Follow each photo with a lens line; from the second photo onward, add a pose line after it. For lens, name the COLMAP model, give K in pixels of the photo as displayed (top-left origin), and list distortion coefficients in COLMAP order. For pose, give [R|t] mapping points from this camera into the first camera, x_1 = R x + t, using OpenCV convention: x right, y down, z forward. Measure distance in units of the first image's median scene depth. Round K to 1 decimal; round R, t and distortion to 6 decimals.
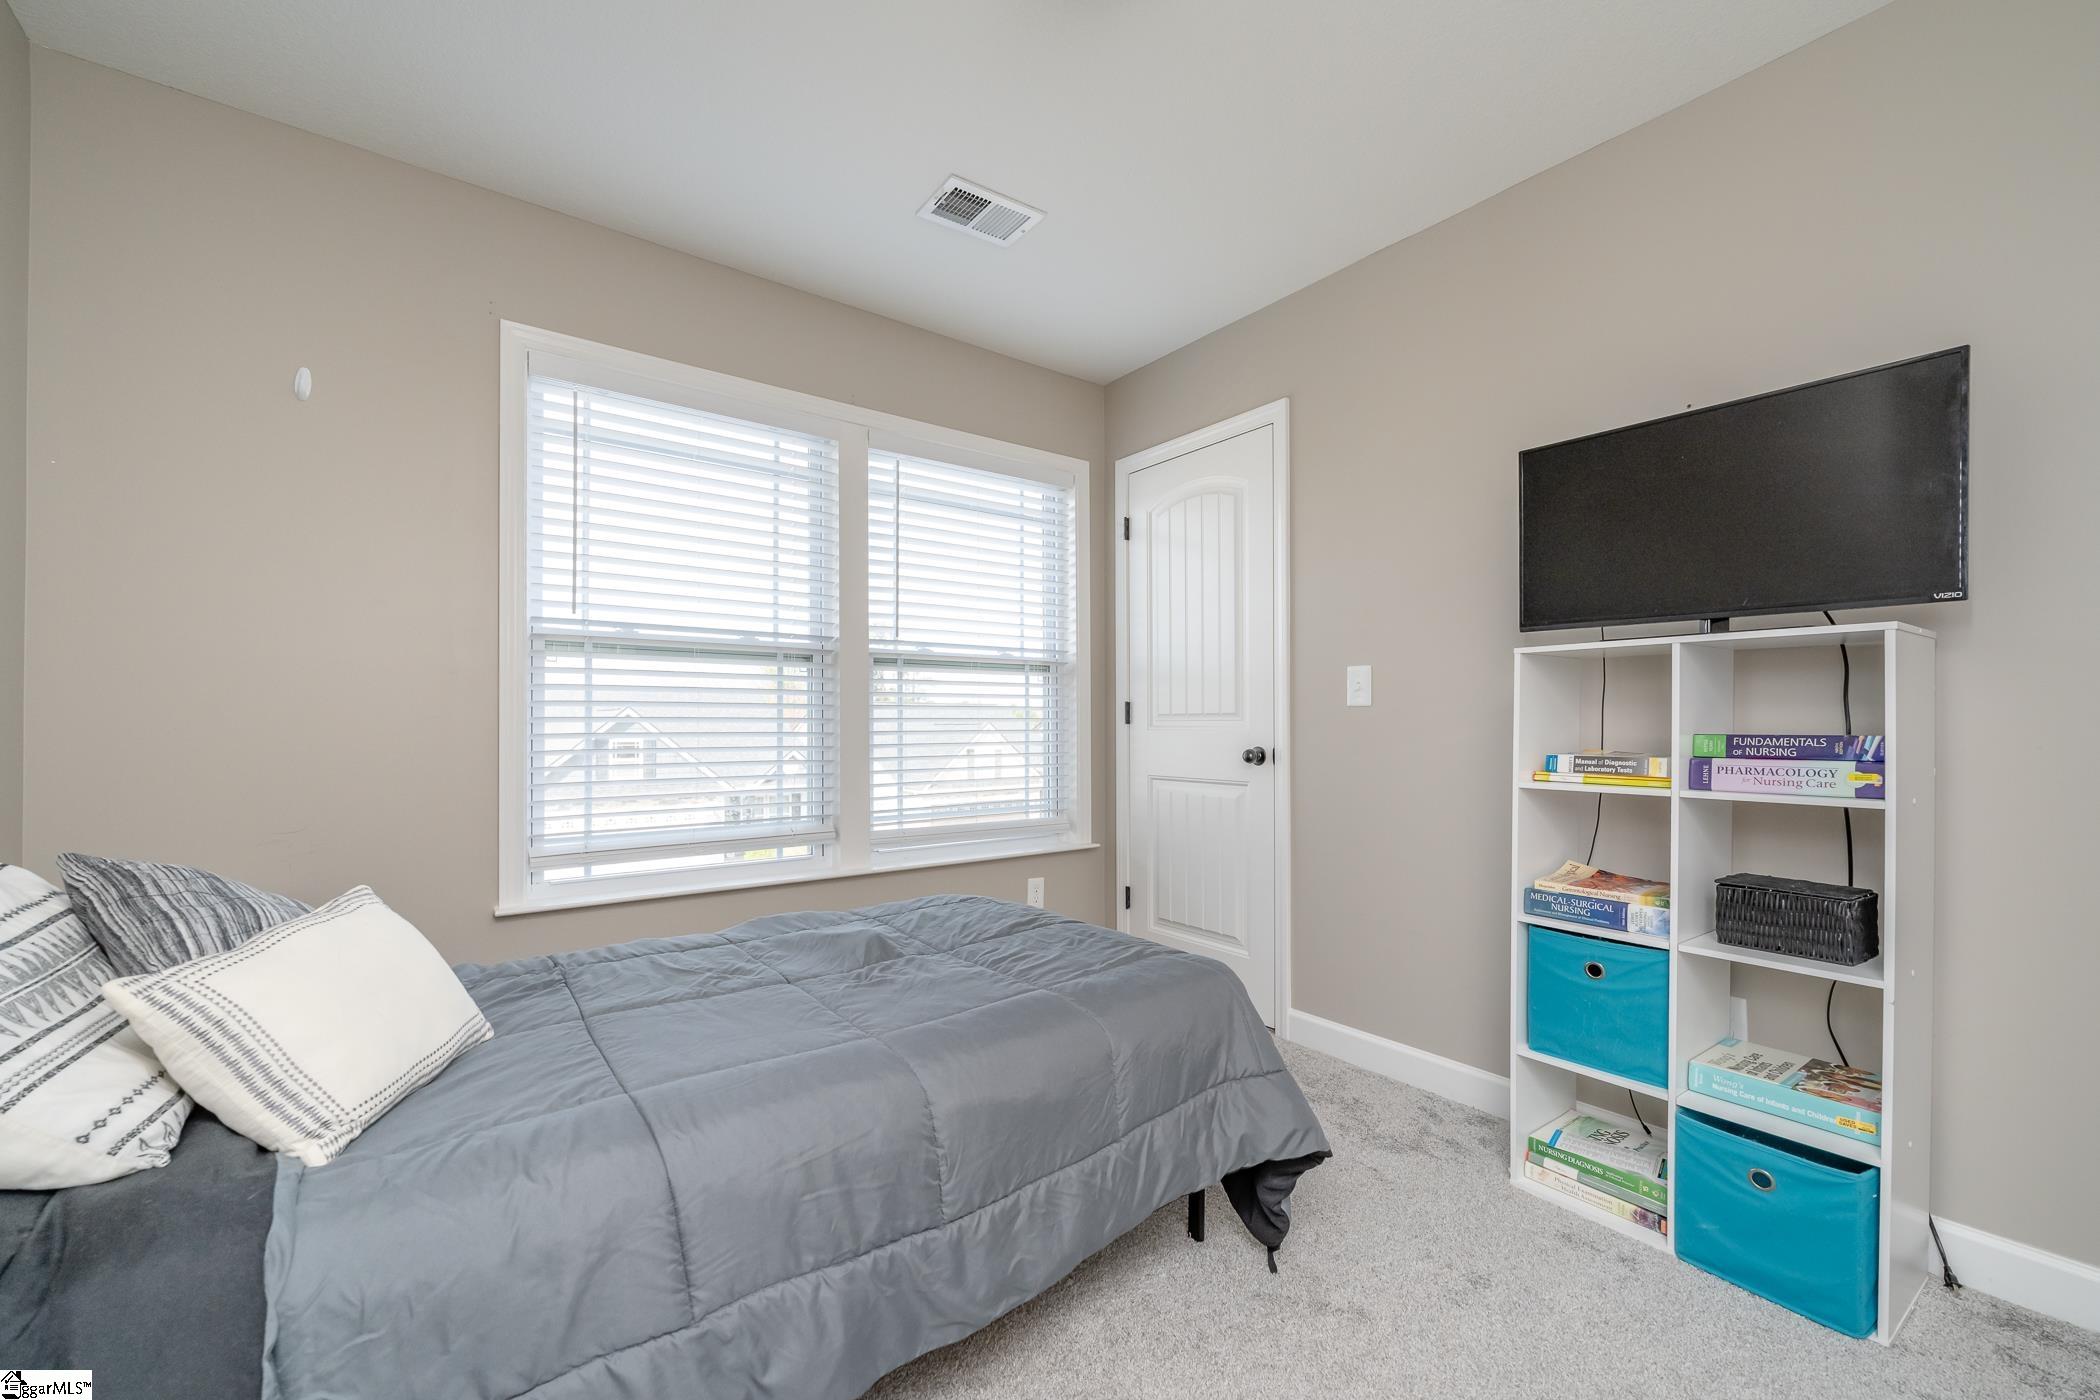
lens RADIAL K [[853.0, 0, 1050.6], [0, 853.0, 716.1], [0, 0, 1]] dist [0.001276, 0.000057]
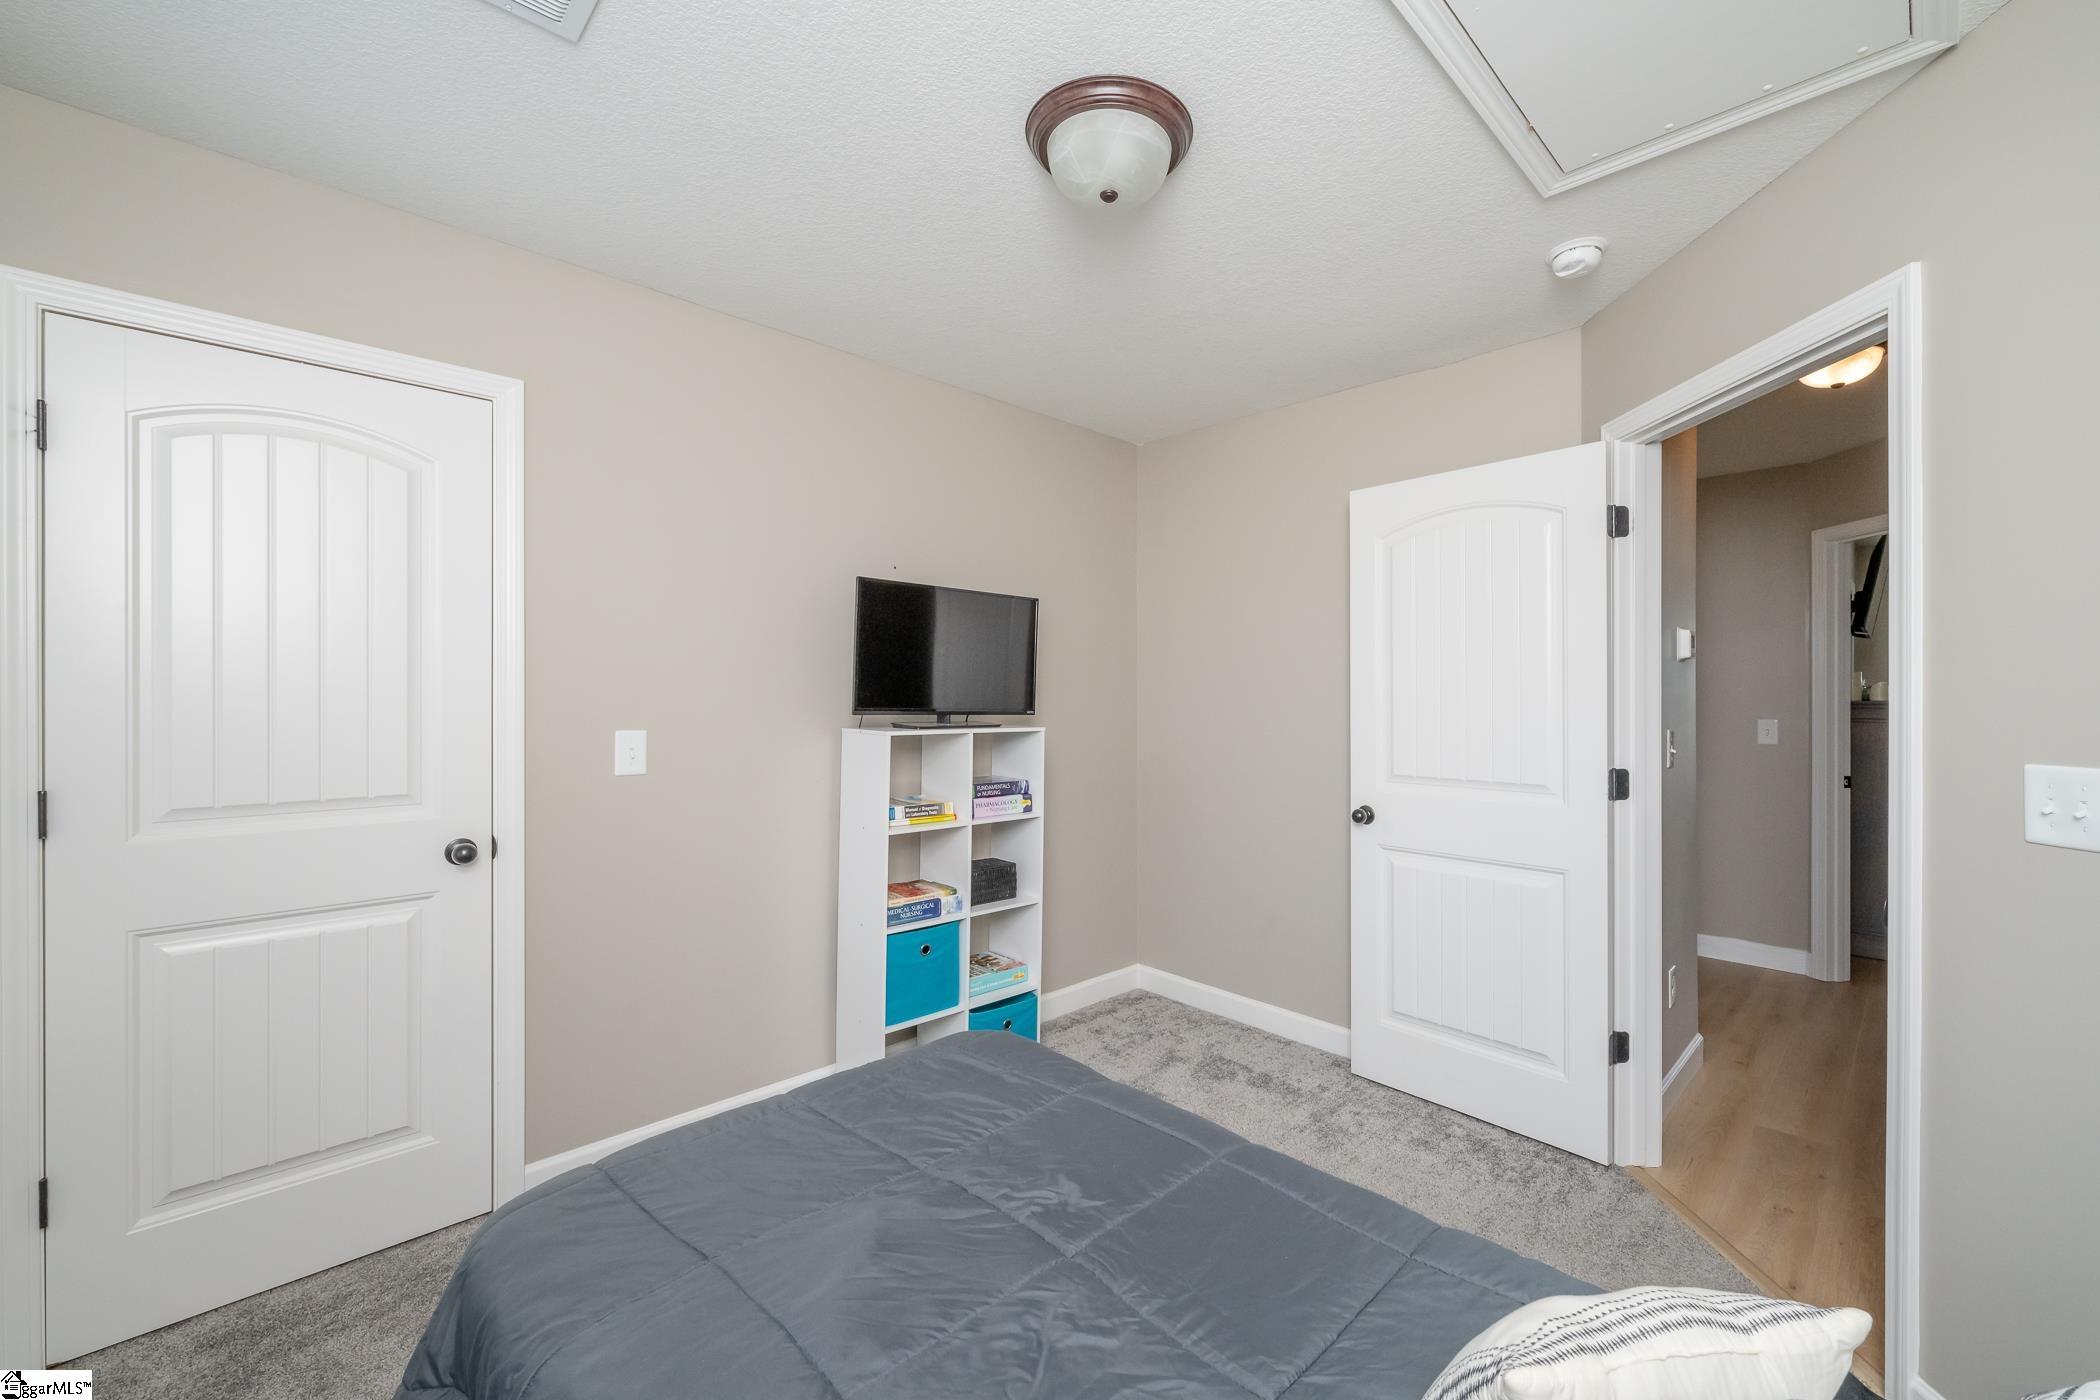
lens RADIAL K [[853.0, 0, 1050.8], [0, 853.0, 699.7], [0, 0, 1]] dist [0.001276, 0.000057]
pose [[-0.124668, -0.001089, 0.992198, -0.827874], [-0.009133, 0.999958, -0.000050, -0.133689], [-0.992156, -0.009068, -0.124673, 0.928617]]
